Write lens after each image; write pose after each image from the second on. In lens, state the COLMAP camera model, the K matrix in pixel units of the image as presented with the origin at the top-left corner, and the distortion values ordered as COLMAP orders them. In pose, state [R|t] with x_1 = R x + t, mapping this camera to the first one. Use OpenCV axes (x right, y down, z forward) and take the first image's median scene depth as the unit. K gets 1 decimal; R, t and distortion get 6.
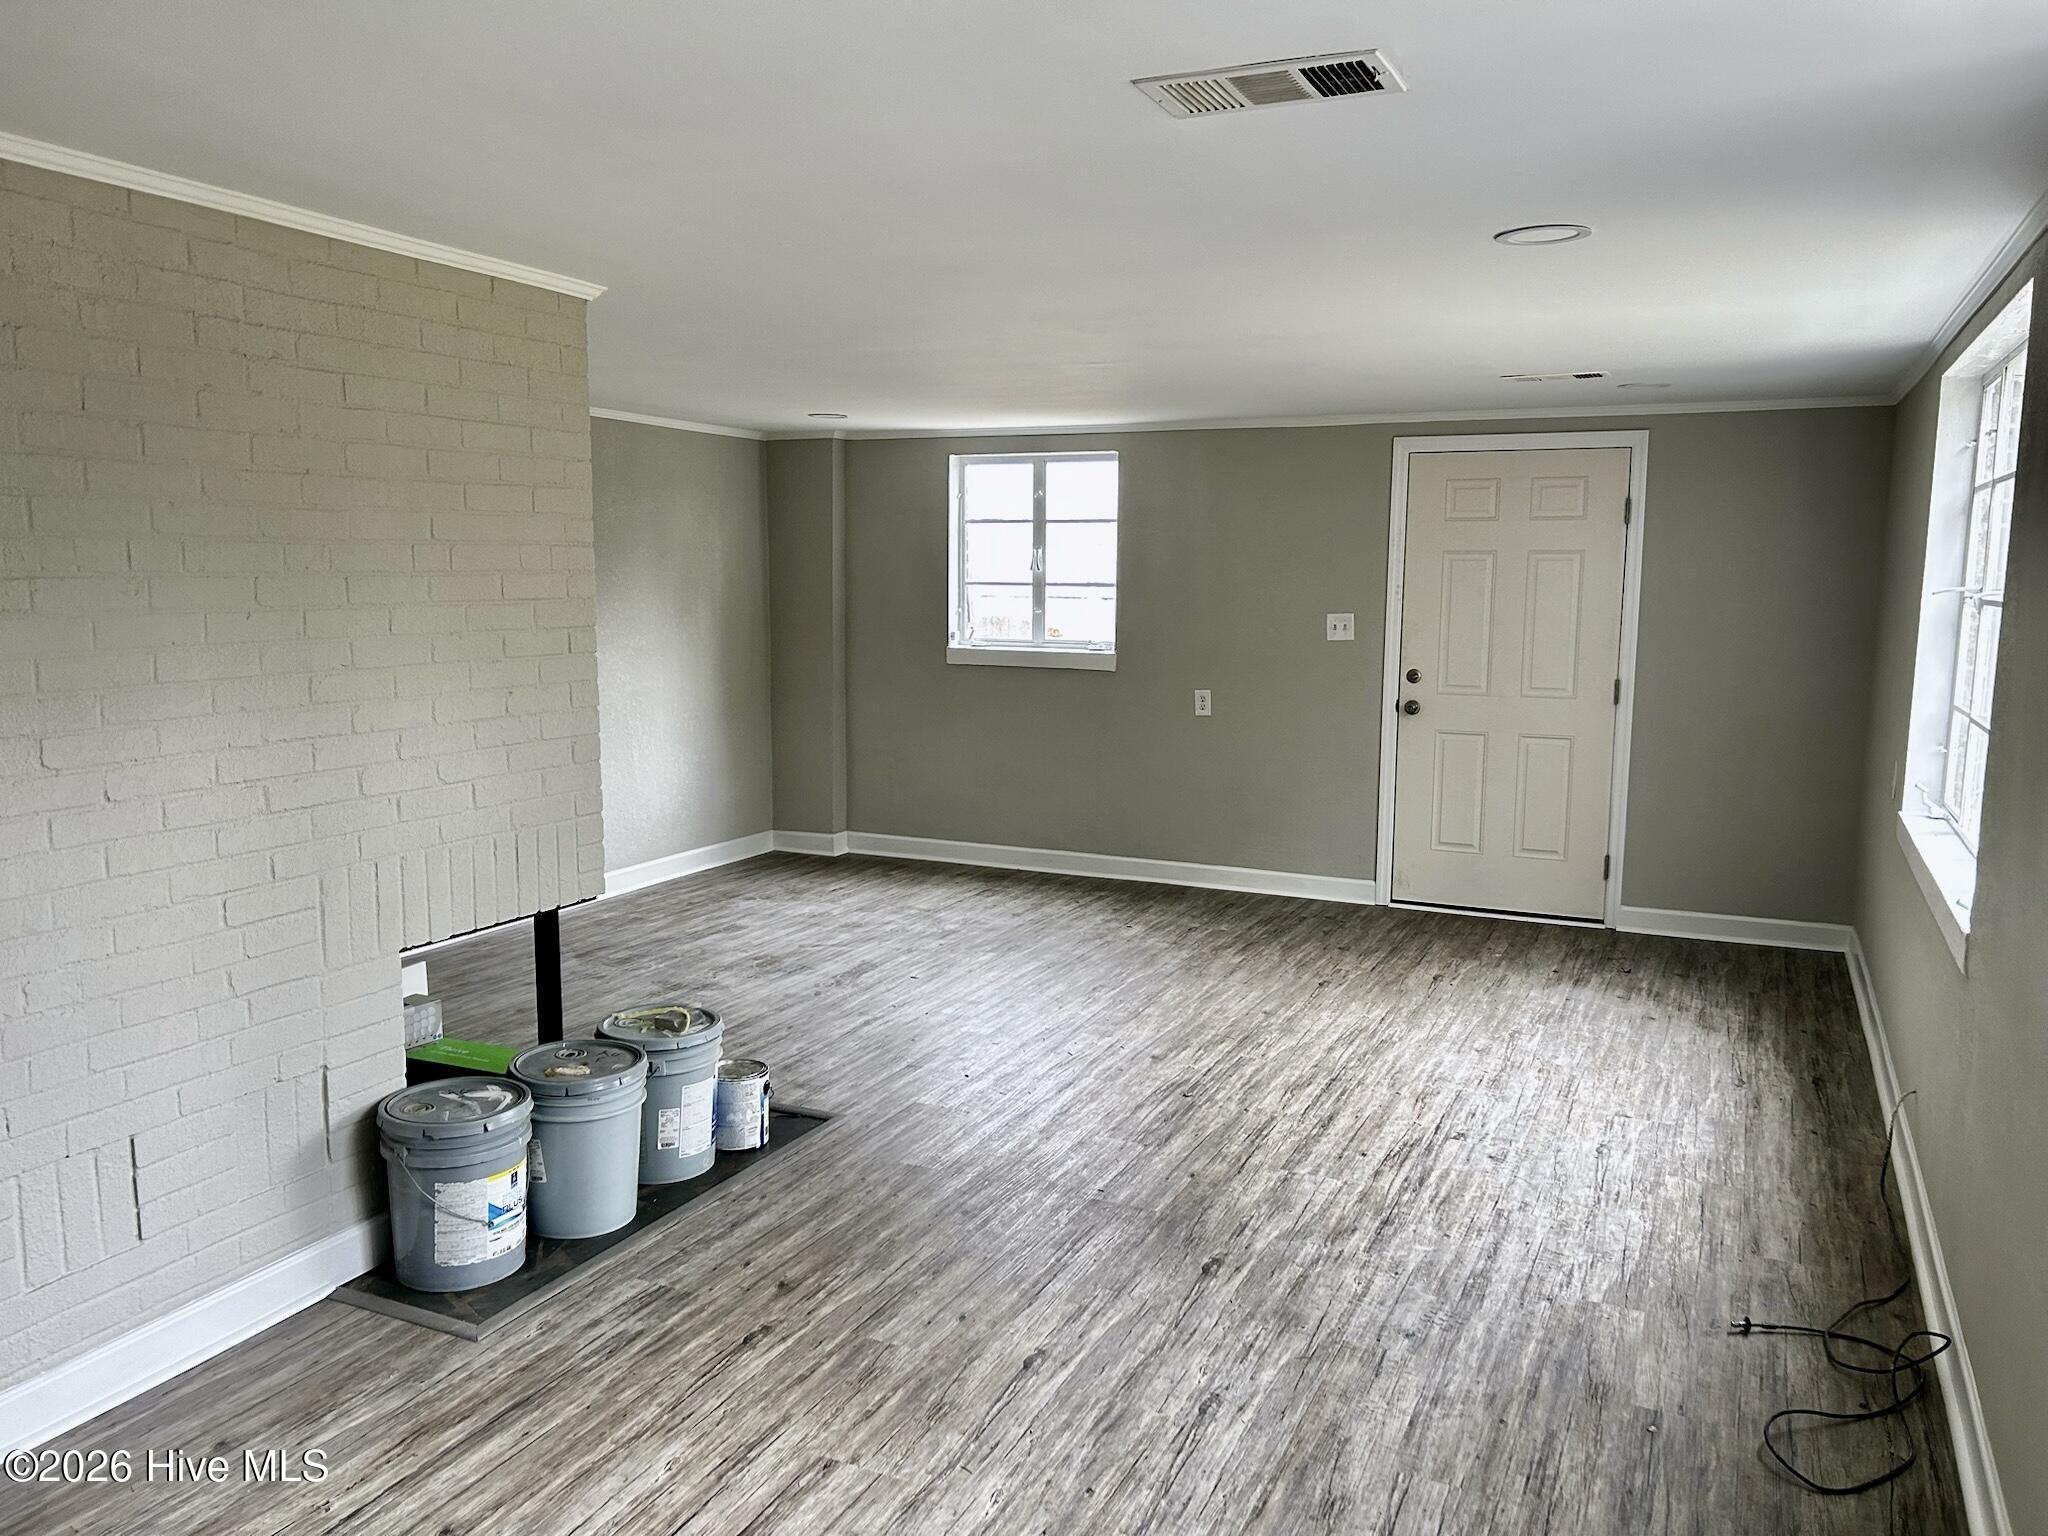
lens RADIAL K [[1551.7, 0, 1025.7], [0, 1551.7, 783.7], [0, 0, 1]] dist [0.031350, -0.016191]
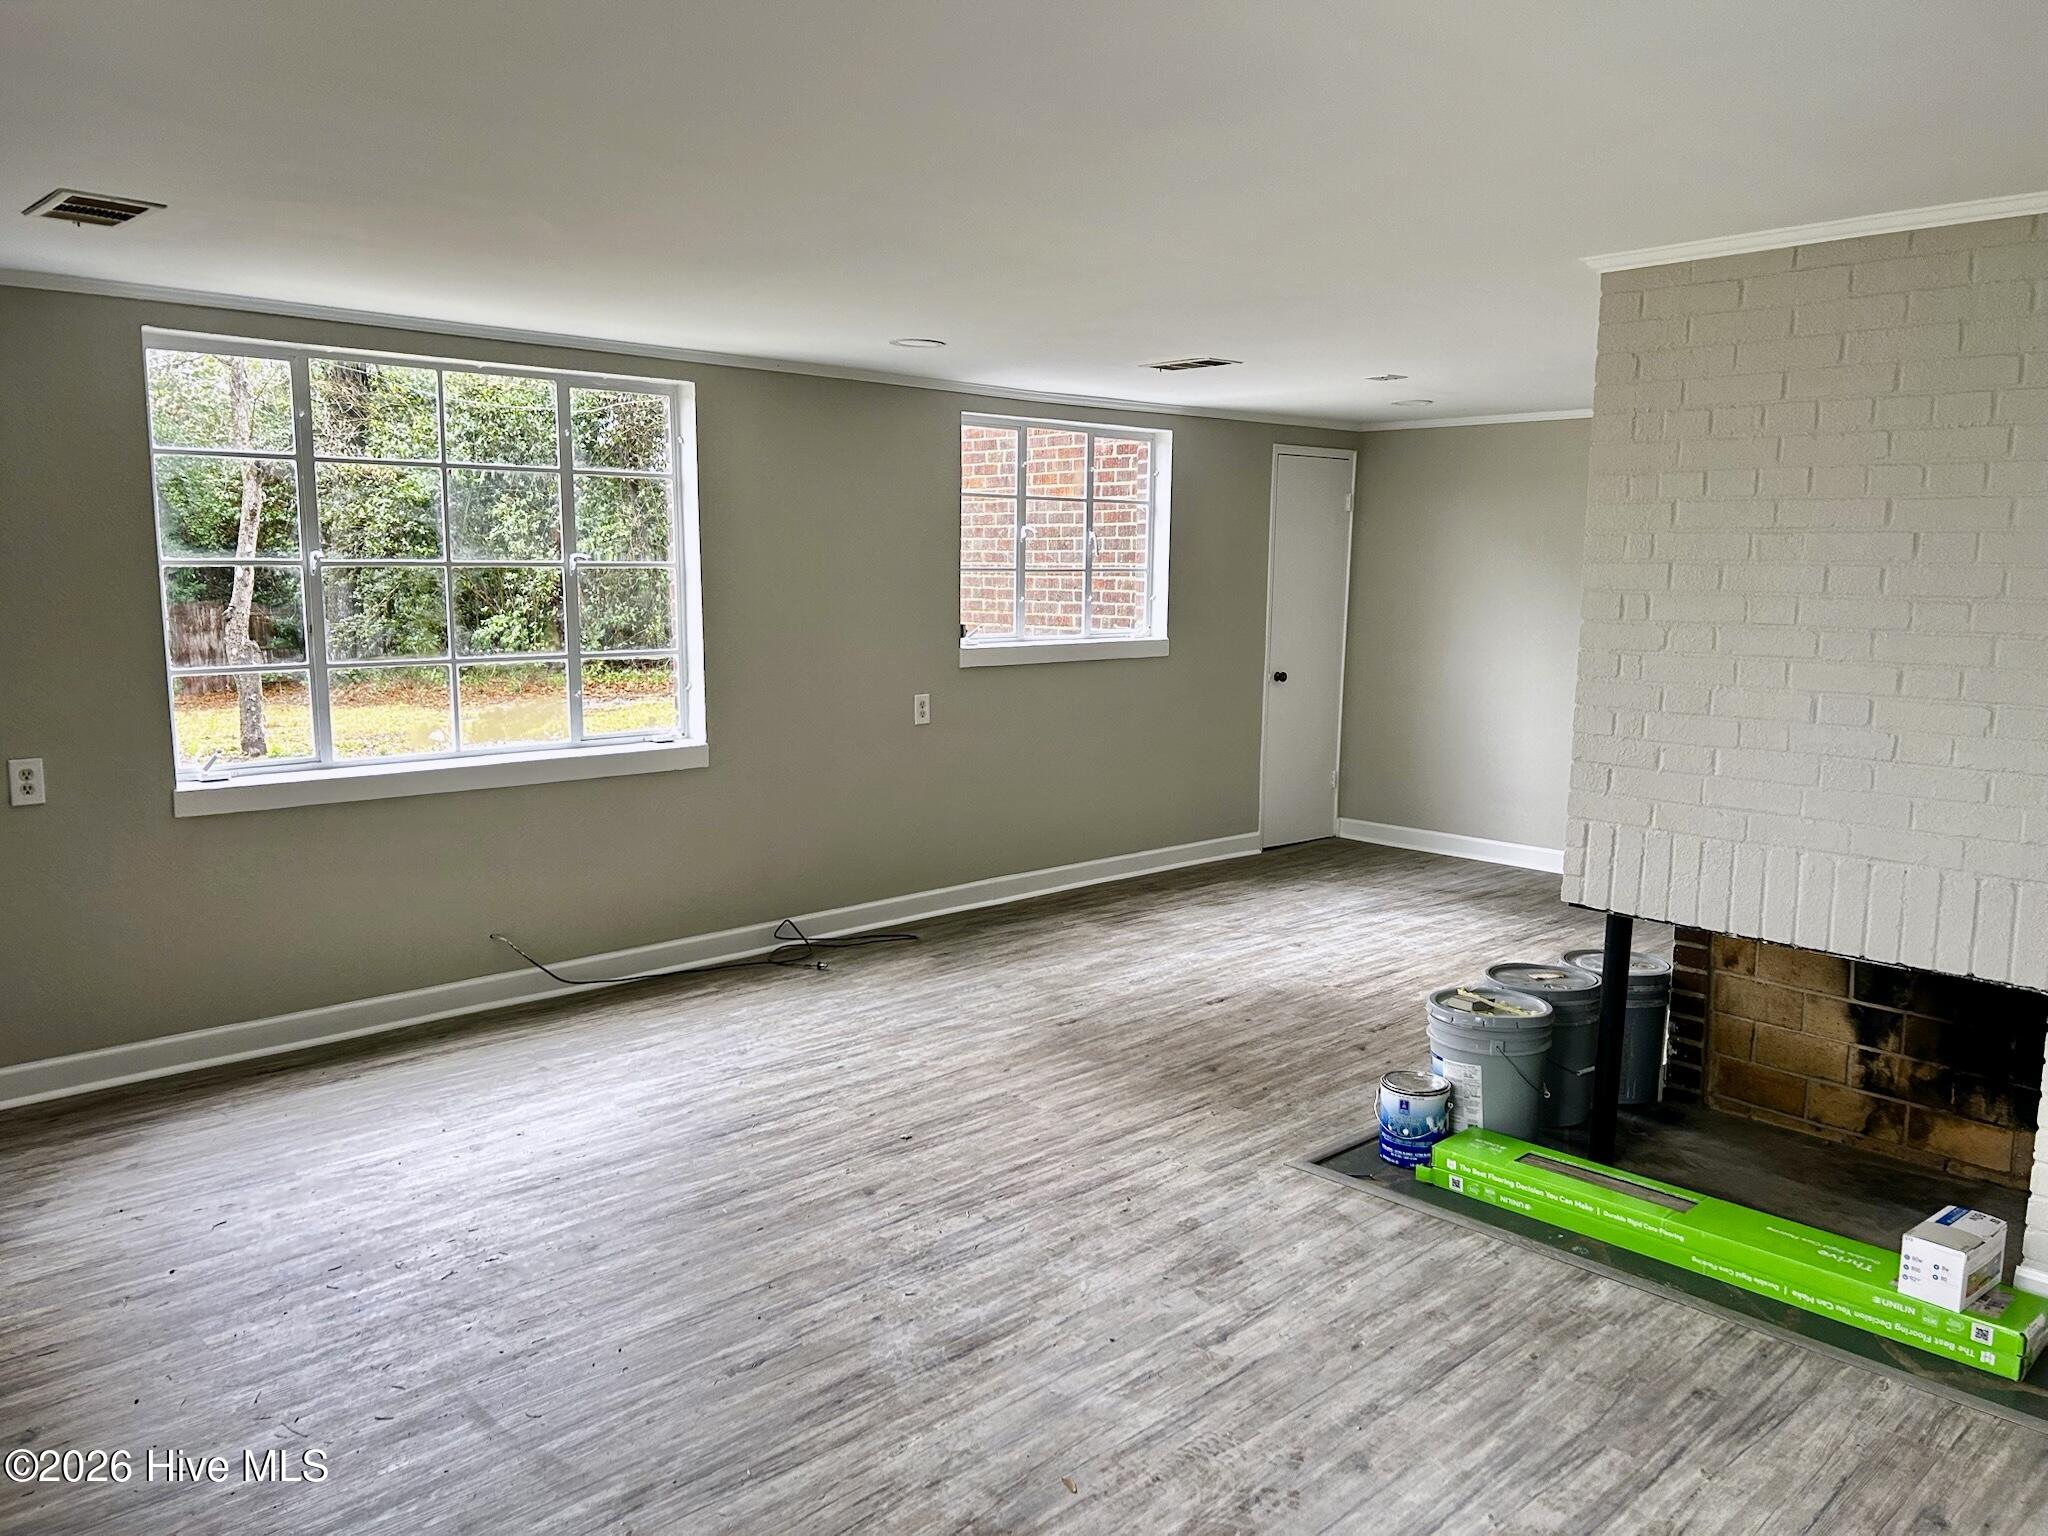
lens RADIAL K [[1551.7, 0, 1022.5], [0, 1551.7, 754.6], [0, 0, 1]] dist [0.031350, -0.016191]
pose [[-0.935115, -0.061078, 0.349041, -0.287827], [0.033758, 0.965196, 0.259339, -0.269934], [-0.352733, 0.254295, -0.900507, 1.934119]]
